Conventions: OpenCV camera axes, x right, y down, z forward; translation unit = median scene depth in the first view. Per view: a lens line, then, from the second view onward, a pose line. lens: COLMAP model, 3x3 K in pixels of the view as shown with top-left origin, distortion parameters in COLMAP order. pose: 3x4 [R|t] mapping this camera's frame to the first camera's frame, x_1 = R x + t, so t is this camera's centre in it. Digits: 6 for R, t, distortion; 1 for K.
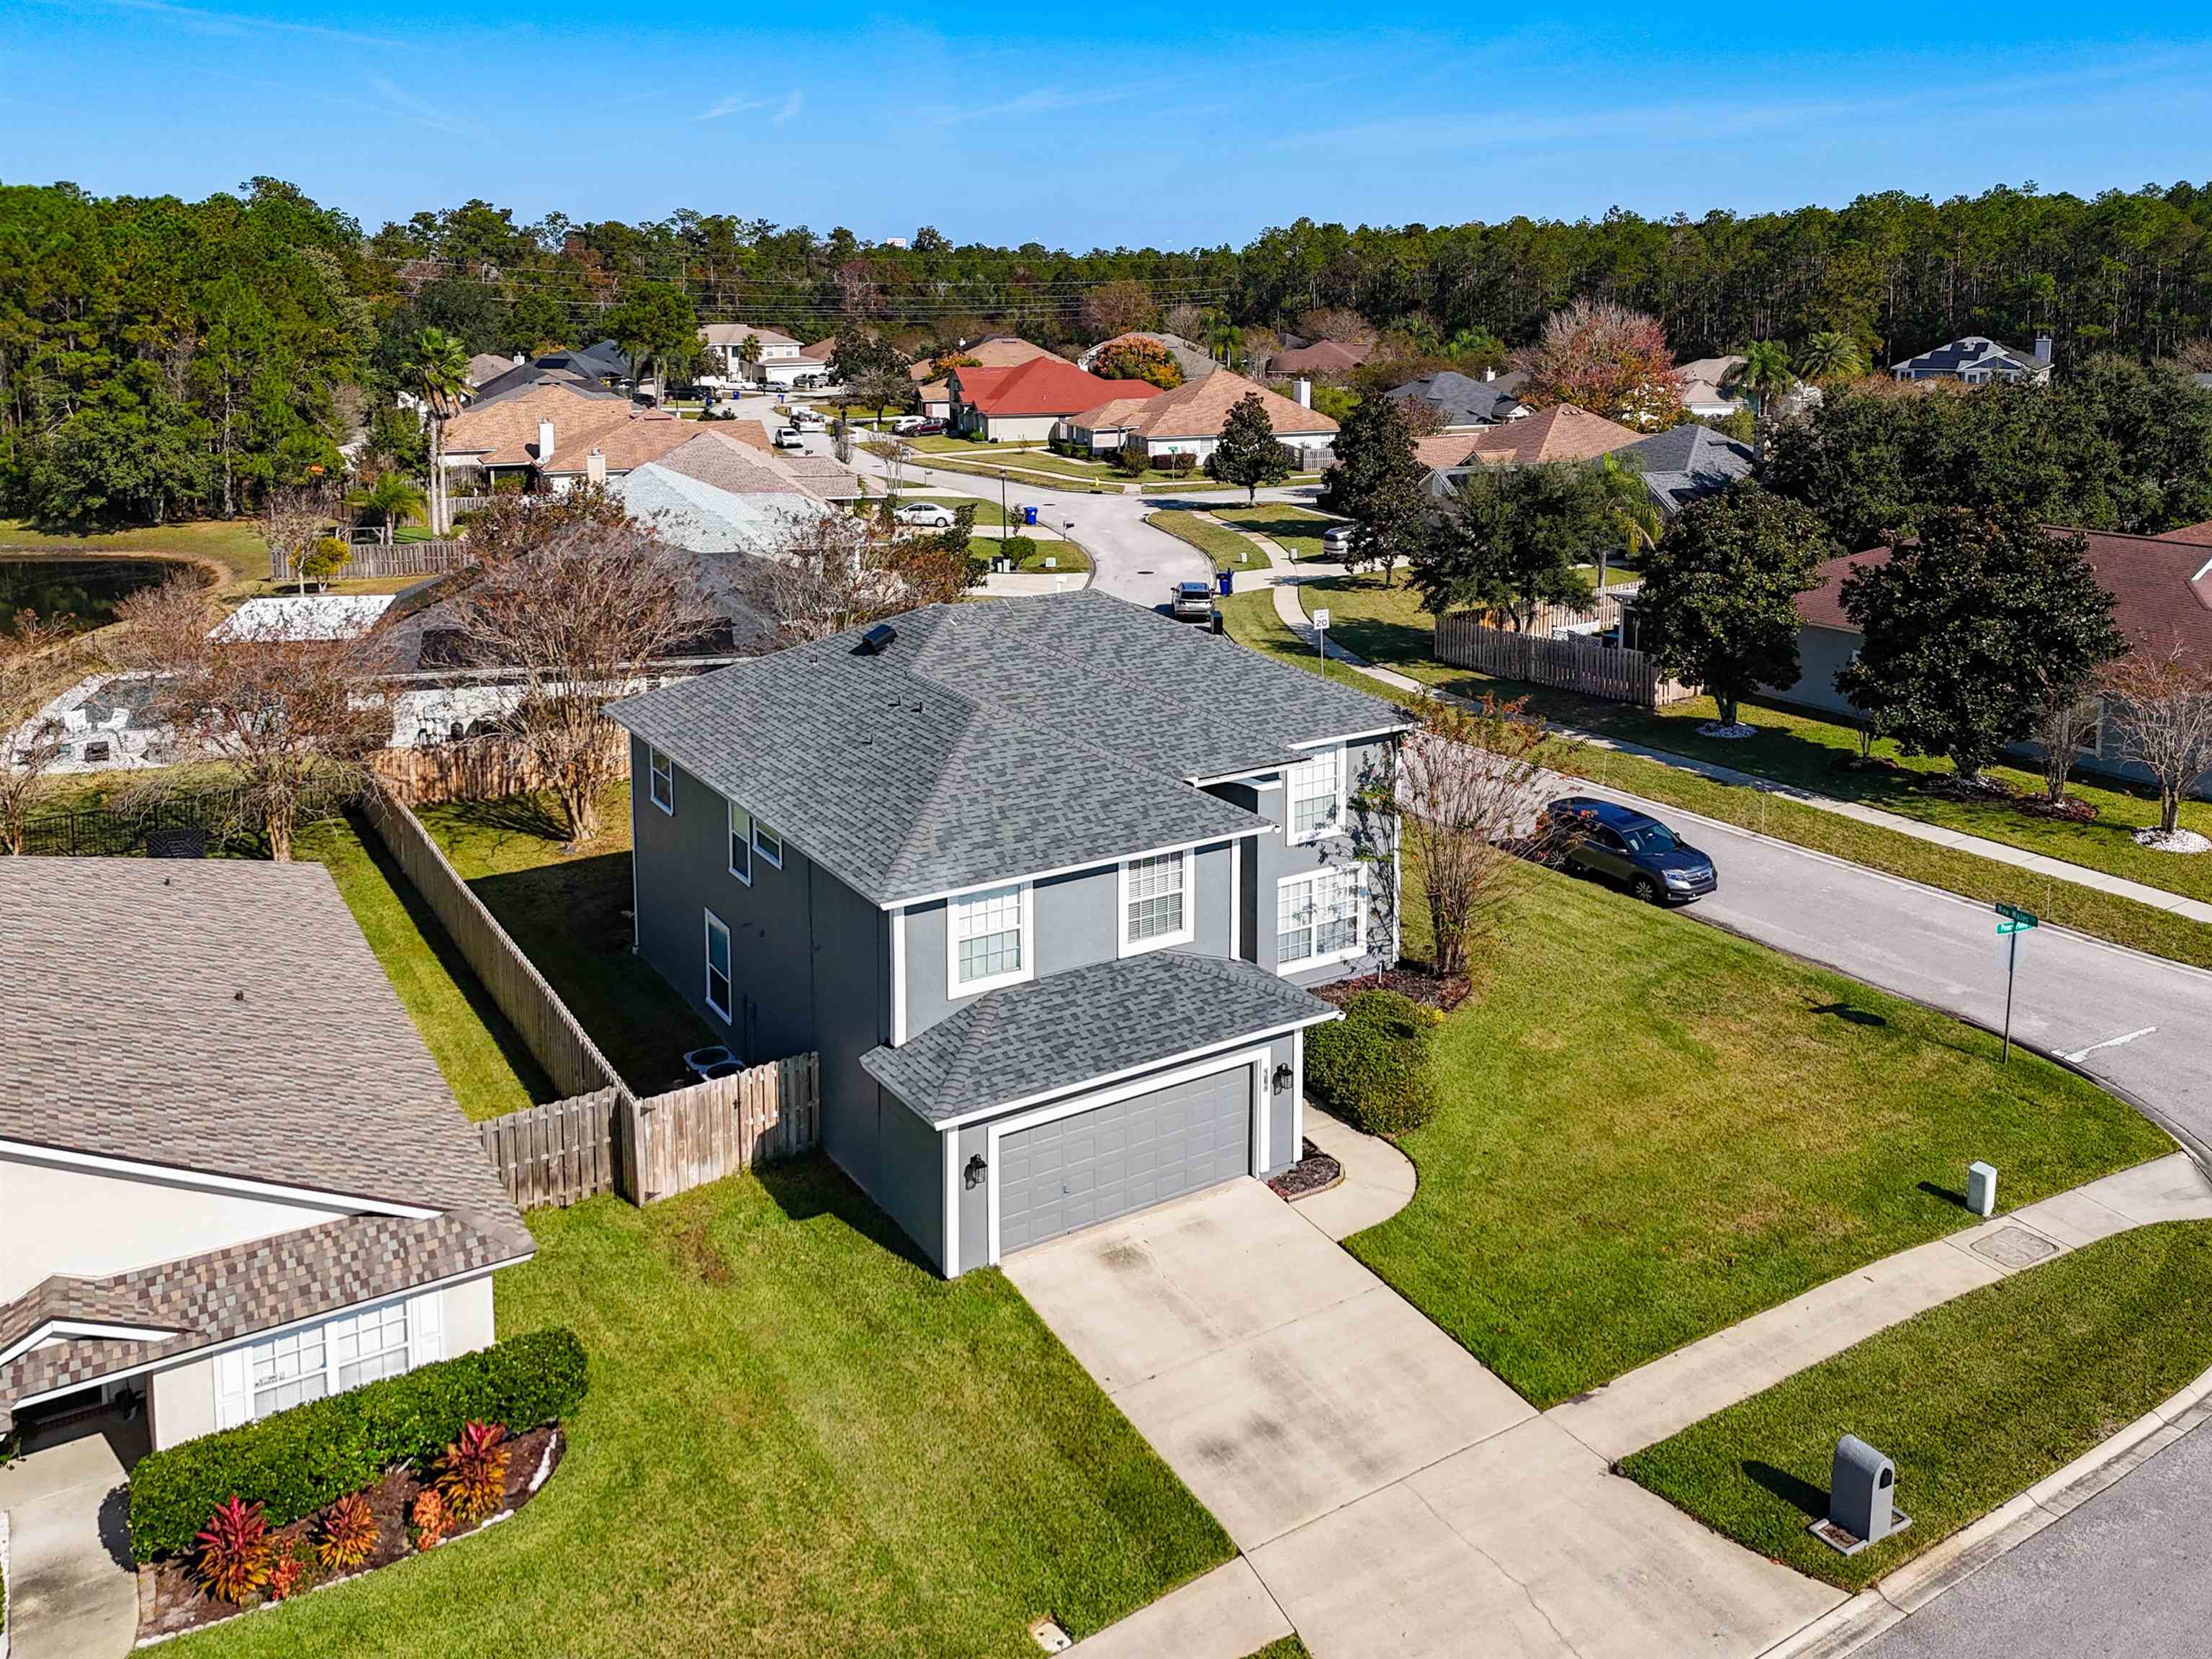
lens RADIAL K [[1655.7, 0, 1114.9], [0, 1655.7, 829.1], [0, 0, 1]] dist [0.082126, -0.083917]
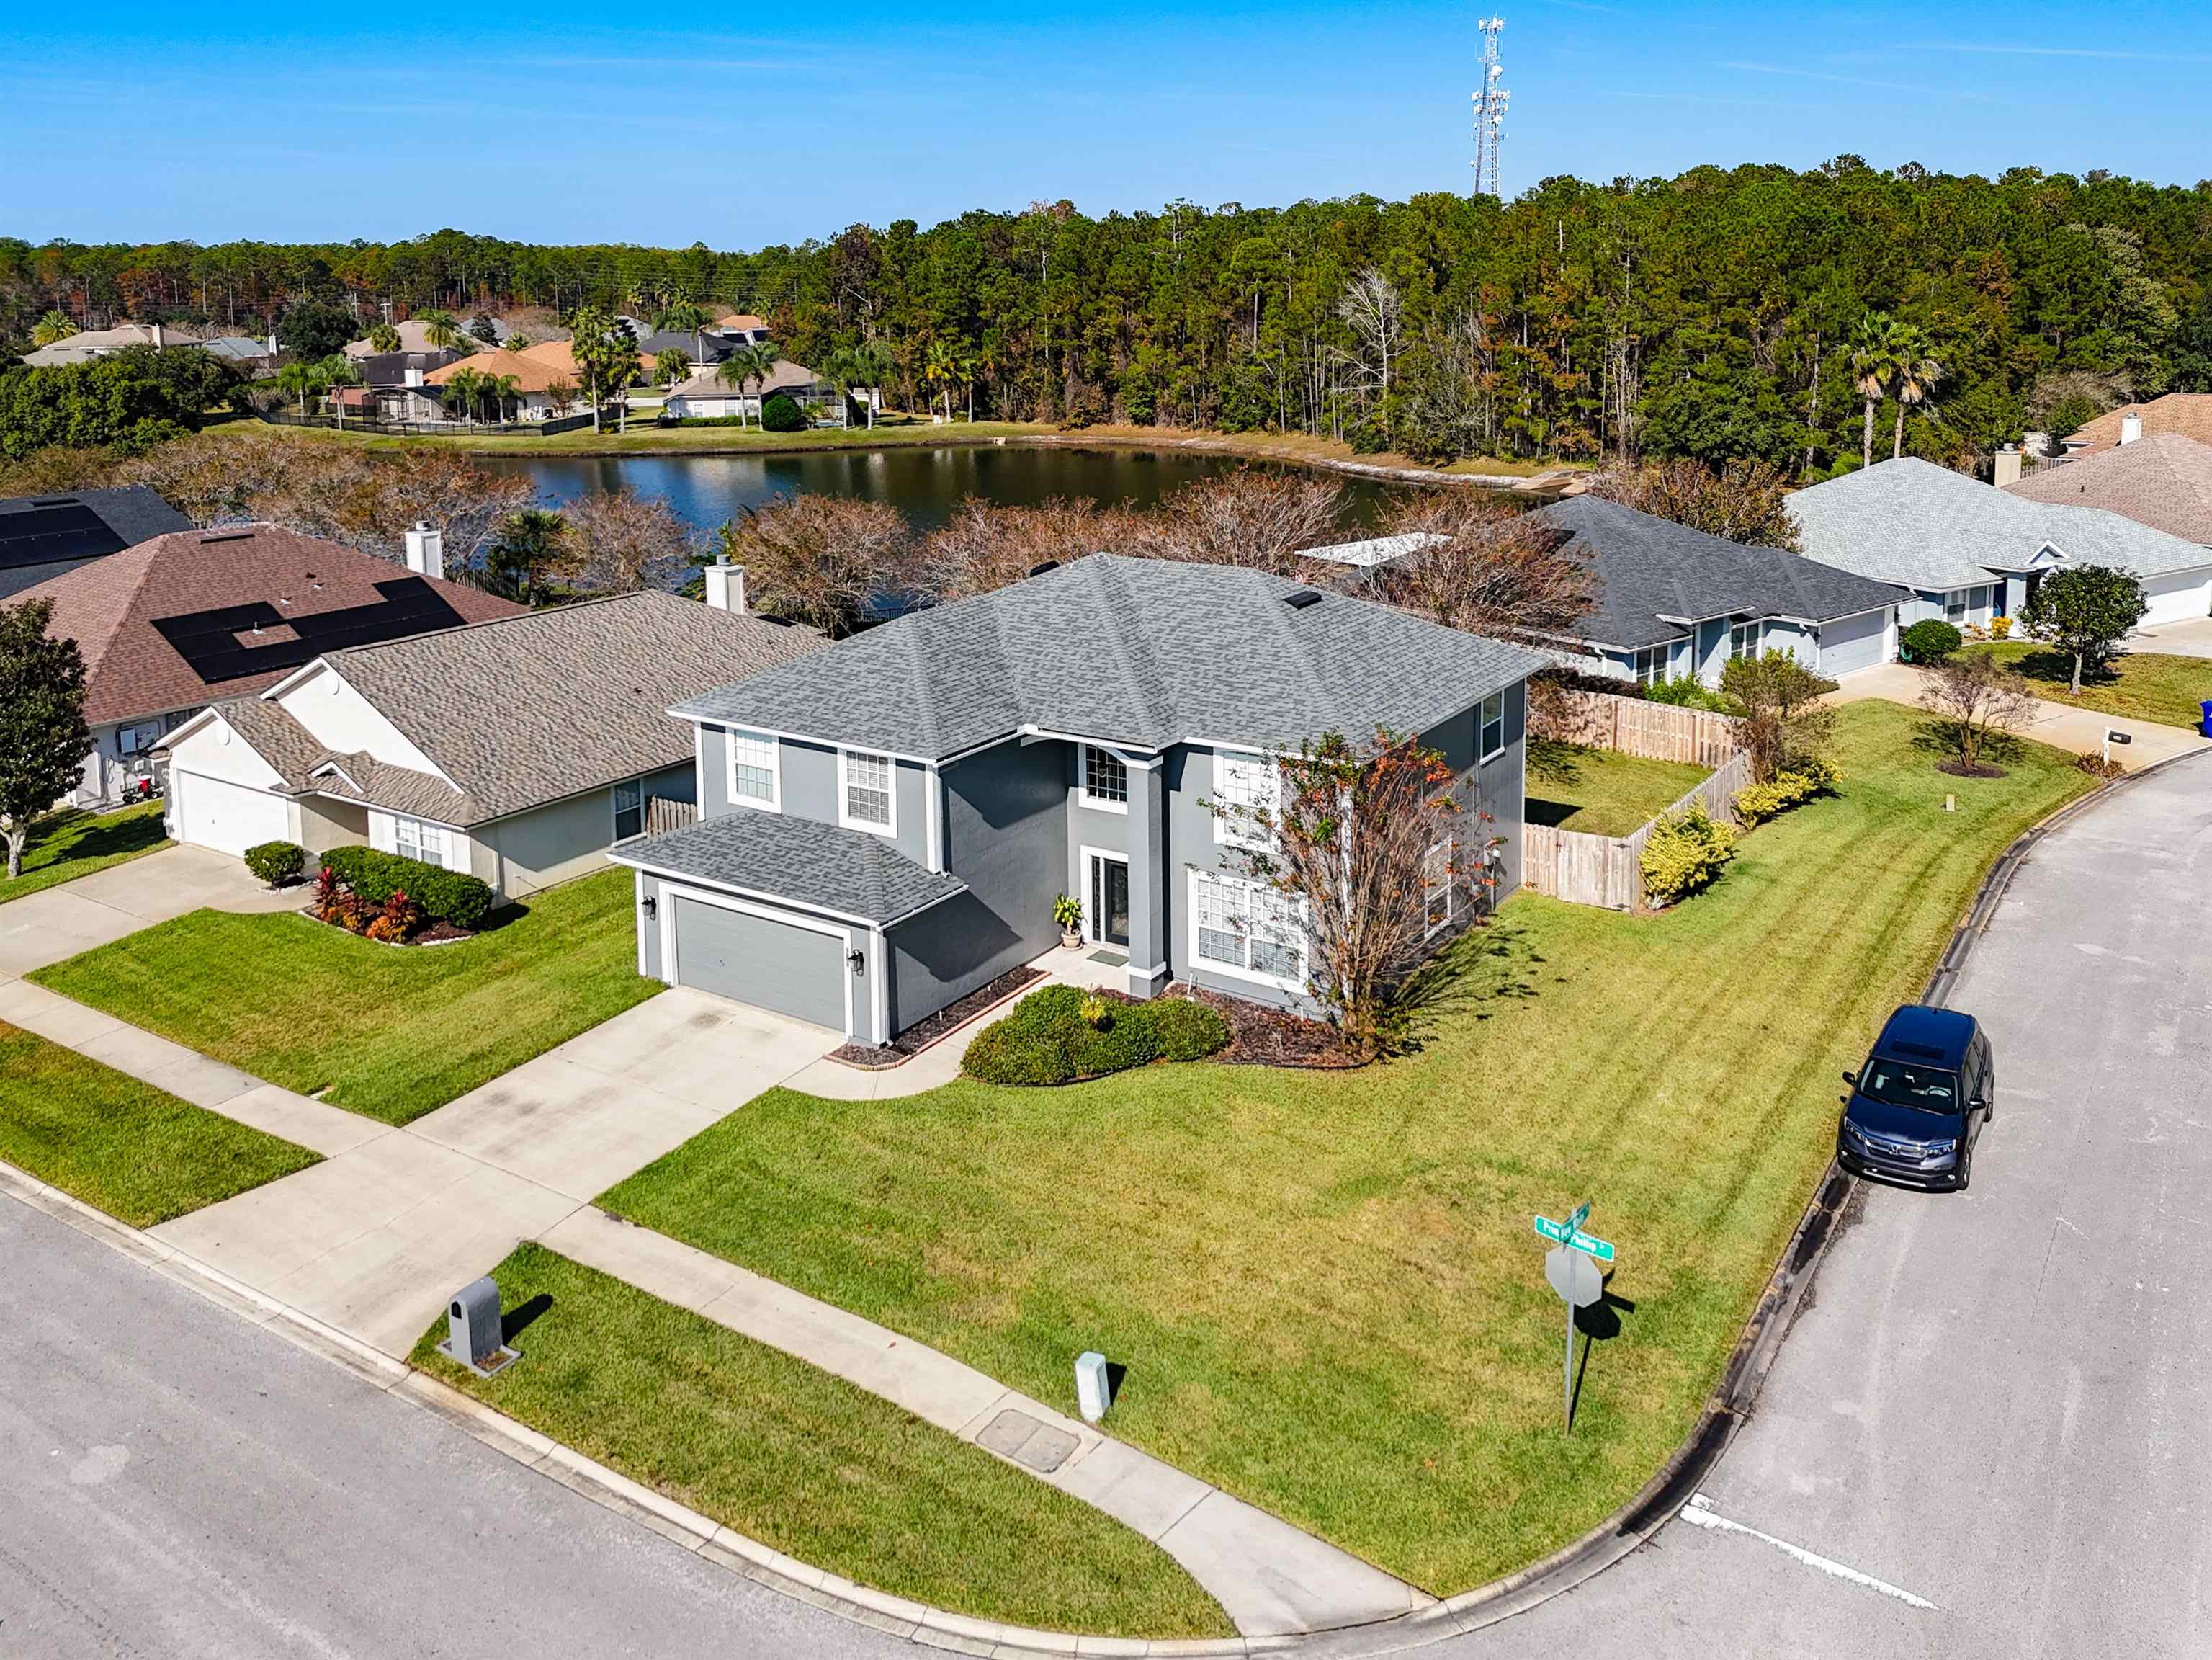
lens RADIAL K [[1656.0, 0, 1114.9], [0, 1656.0, 829.6], [0, 0, 1]] dist [0.082126, -0.083917]
pose [[0.435755, 0.285629, -0.853542, 1.050606], [-0.275540, 0.945115, 0.175602, -0.177118], [0.856852, 0.158665, 0.490541, 0.514751]]
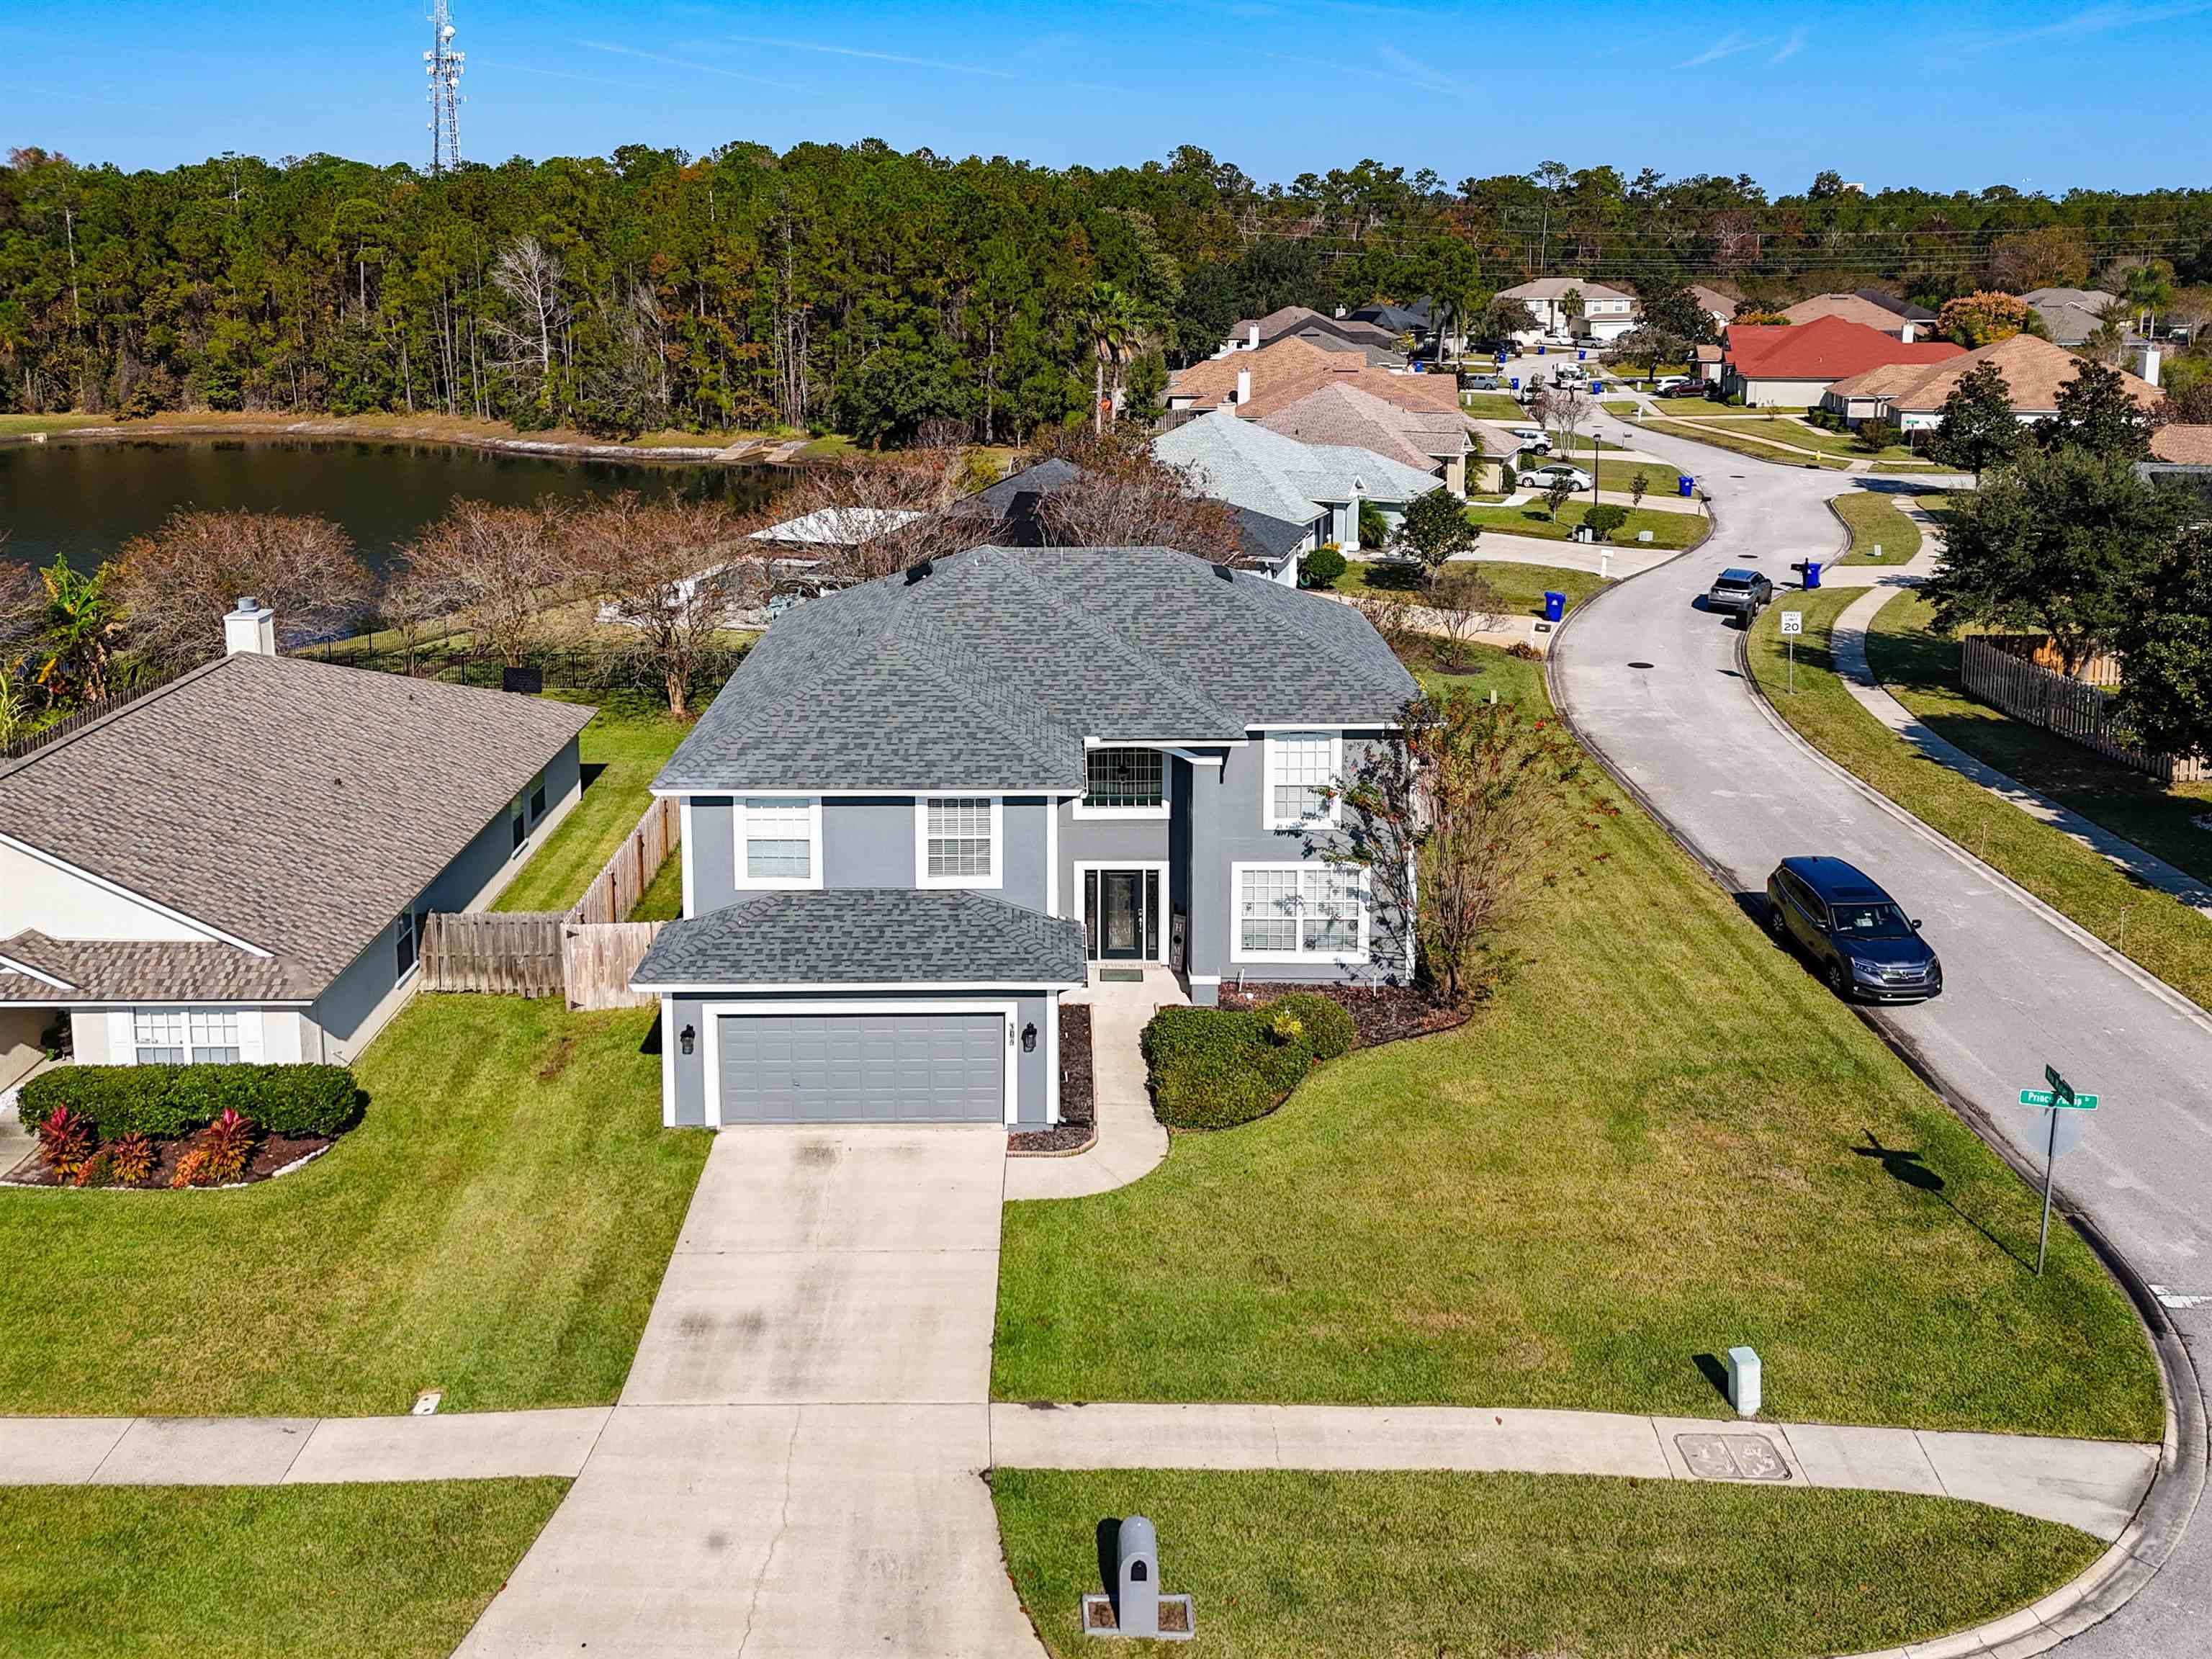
lens RADIAL K [[1626.9, 0, 1058.6], [0, 1626.9, 822.3], [0, 0, 1]] dist [0.071508, -0.067361]
pose [[0.851459, 0.177236, -0.493563, 0.529607], [-0.163909, 0.983948, 0.070566, -0.046675], [0.498147, 0.020816, 0.866843, 0.133328]]
